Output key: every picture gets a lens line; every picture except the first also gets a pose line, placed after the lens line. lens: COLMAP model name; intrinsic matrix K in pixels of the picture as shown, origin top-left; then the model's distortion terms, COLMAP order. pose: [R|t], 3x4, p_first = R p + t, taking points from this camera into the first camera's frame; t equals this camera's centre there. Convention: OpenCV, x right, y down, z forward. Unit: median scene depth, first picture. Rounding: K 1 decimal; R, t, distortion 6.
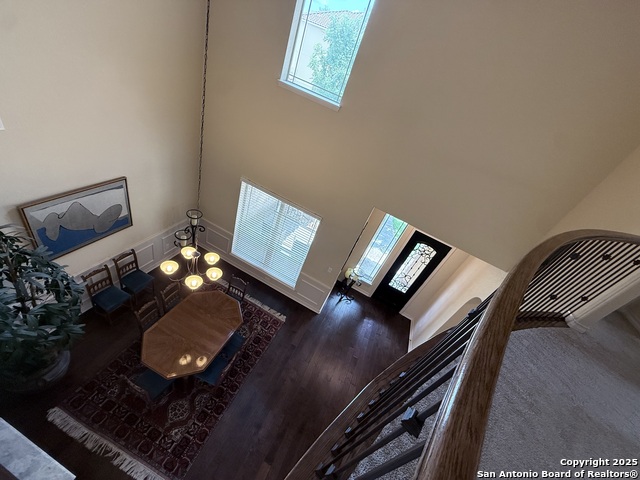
lens RADIAL K [[254.7, 0, 317.0], [0, 254.7, 242.0], [0, 0, 1]] dist [-0.000988, -0.000127]
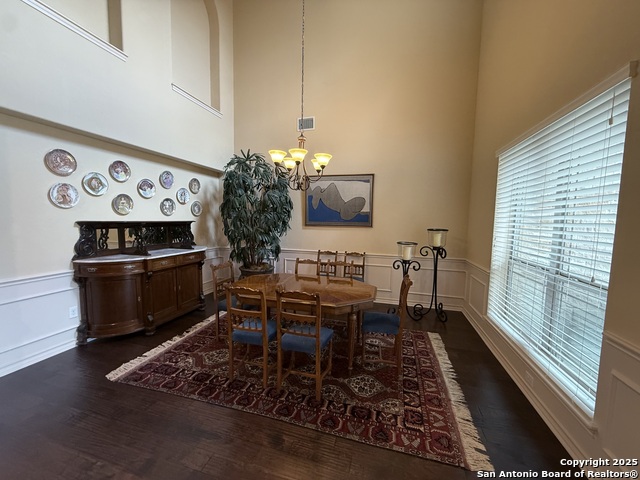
lens RADIAL K [[254.7, 0, 318.8], [0, 254.7, 242.1], [0, 0, 1]] dist [-0.000988, -0.000127]
pose [[0.114616, -0.228184, -0.966848, 0.253835], [-0.590135, 0.767280, -0.251043, 0.415516], [0.799127, 0.599344, -0.046717, 1.046680]]
